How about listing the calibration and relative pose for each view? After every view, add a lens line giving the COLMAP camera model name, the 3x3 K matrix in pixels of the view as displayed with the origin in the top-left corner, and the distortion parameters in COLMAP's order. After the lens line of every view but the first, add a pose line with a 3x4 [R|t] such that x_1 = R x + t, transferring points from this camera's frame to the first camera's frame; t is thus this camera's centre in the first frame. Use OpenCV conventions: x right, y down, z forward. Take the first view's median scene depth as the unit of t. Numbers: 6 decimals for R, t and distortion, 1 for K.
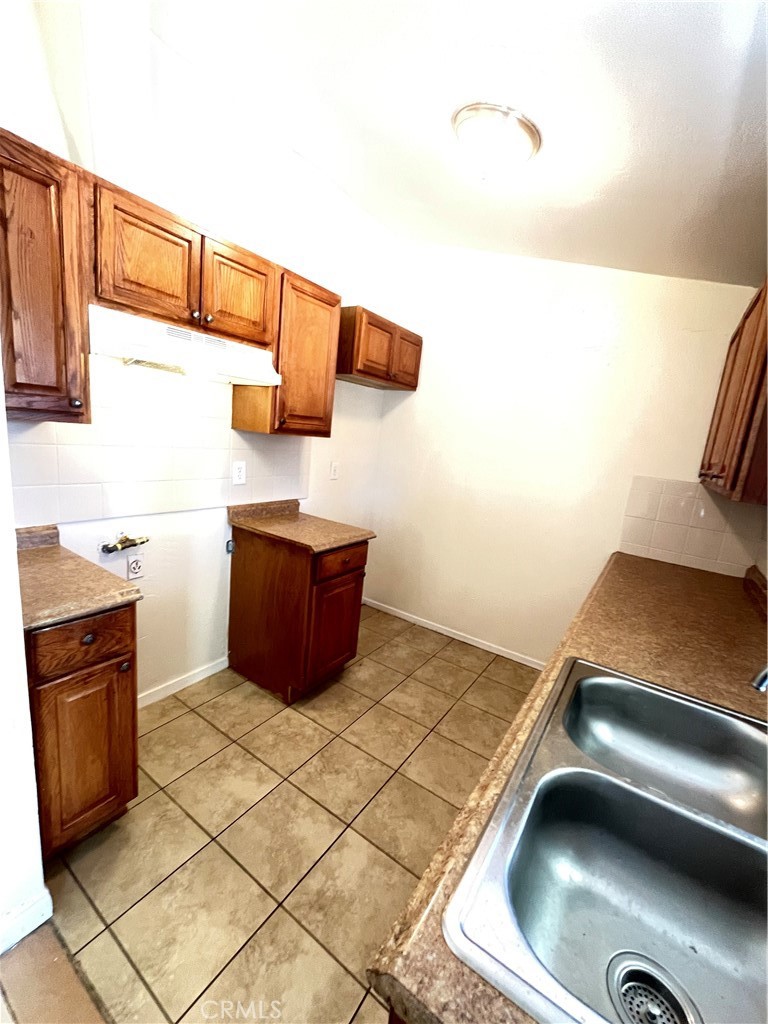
lens RADIAL K [[417.6, 0, 384.4], [0, 417.6, 510.5], [0, 0, 1]] dist [-0.003691, -0.000019]
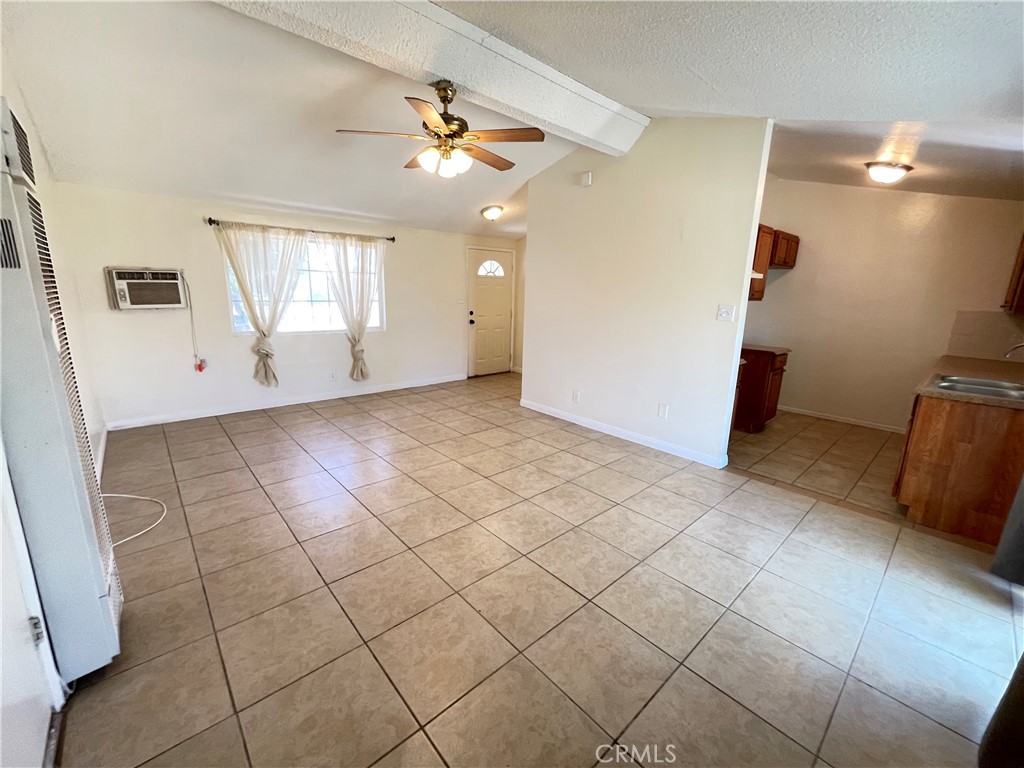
lens RADIAL K [[417.6, 0, 511.9], [0, 417.6, 385.4], [0, 0, 1]] dist [-0.003691, -0.000019]
pose [[0.967777, -0.017649, -0.251191, -0.939923], [0.025050, 0.999340, 0.026299, 0.166146], [0.250561, -0.031744, 0.967580, -1.413399]]
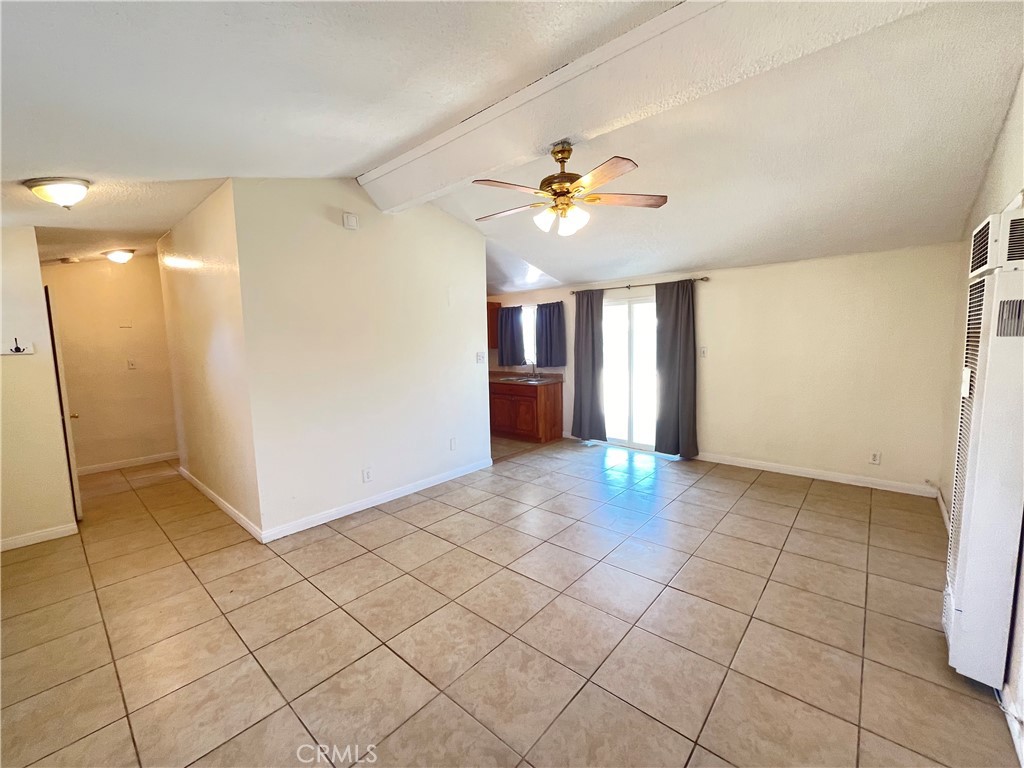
lens RADIAL K [[417.6, 0, 511.8], [0, 417.6, 384.1], [0, 0, 1]] dist [-0.003691, -0.000019]
pose [[0.121677, -0.201630, 0.971874, -2.909159], [0.211872, 0.961859, 0.173026, -0.300953], [-0.969693, 0.184860, 0.159756, -0.071012]]
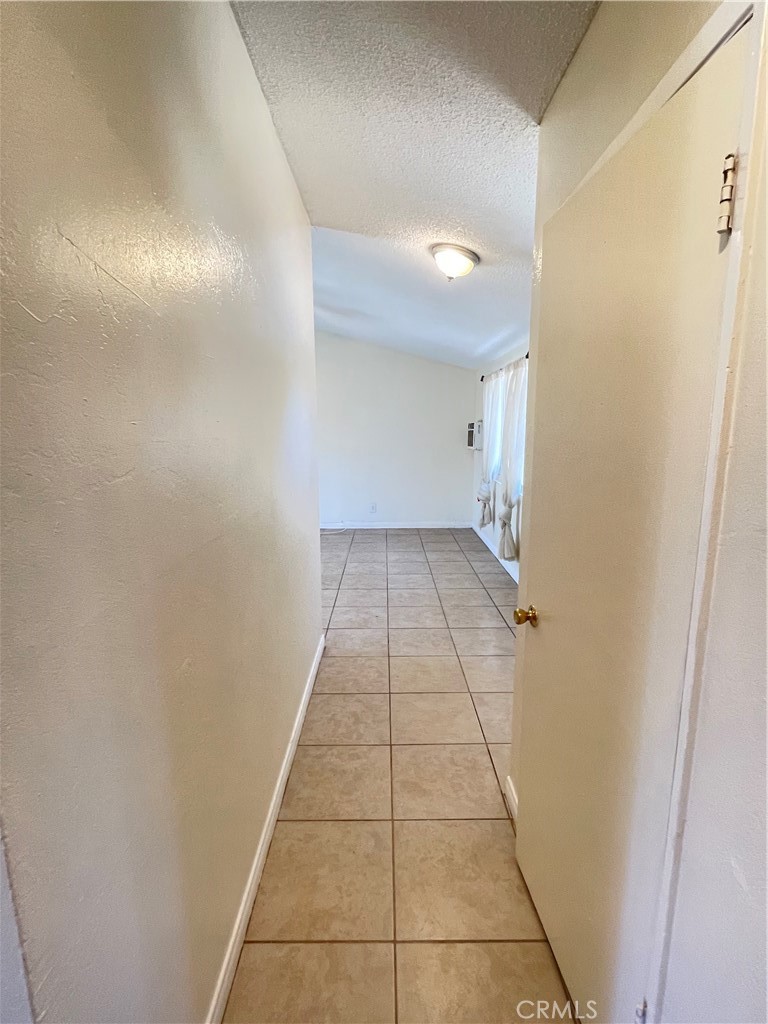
lens RADIAL K [[495.1, 0, 381.7], [0, 495.1, 513.6], [0, 0, 1]] dist [0.002101, 0.000230]
pose [[-0.828402, 0.006382, -0.560097, -0.761881], [-0.173417, 0.947883, 0.267290, -0.577787], [0.532612, 0.318555, -0.784122, 2.583768]]
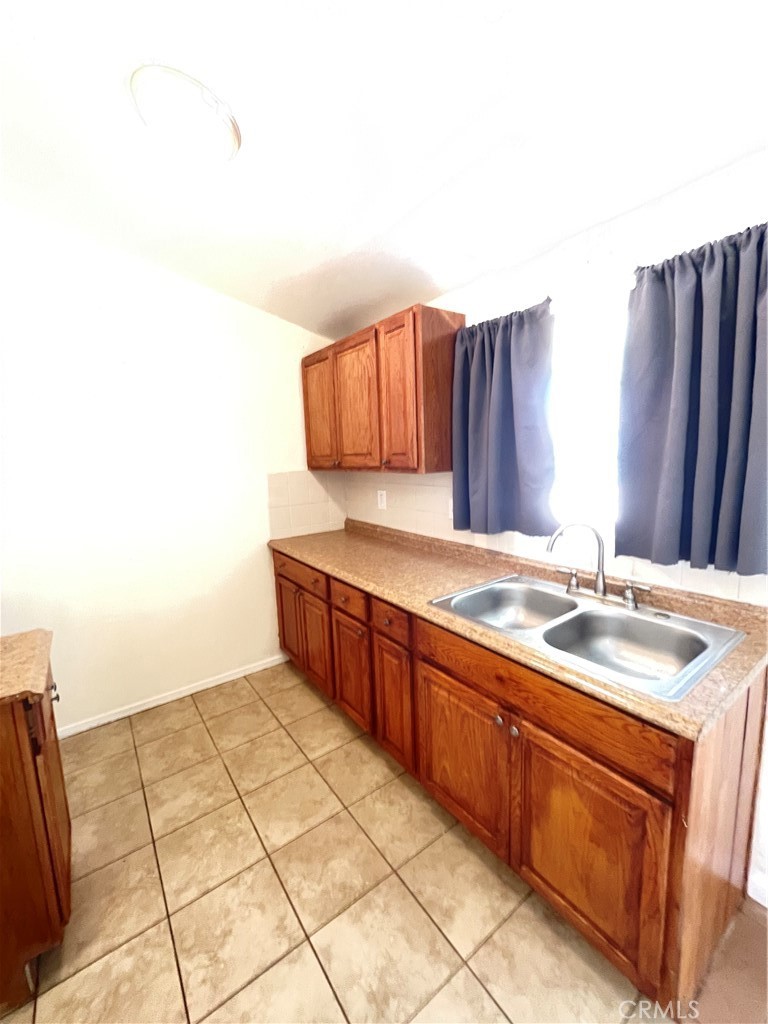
lens RADIAL K [[417.6, 0, 384.1], [0, 417.6, 510.0], [0, 0, 1]] dist [-0.003691, -0.000019]
pose [[0.336993, -0.240964, 0.910150, -0.458278], [0.239726, 0.956794, 0.164552, -0.120108], [-0.910476, 0.162733, 0.380198, 0.325381]]
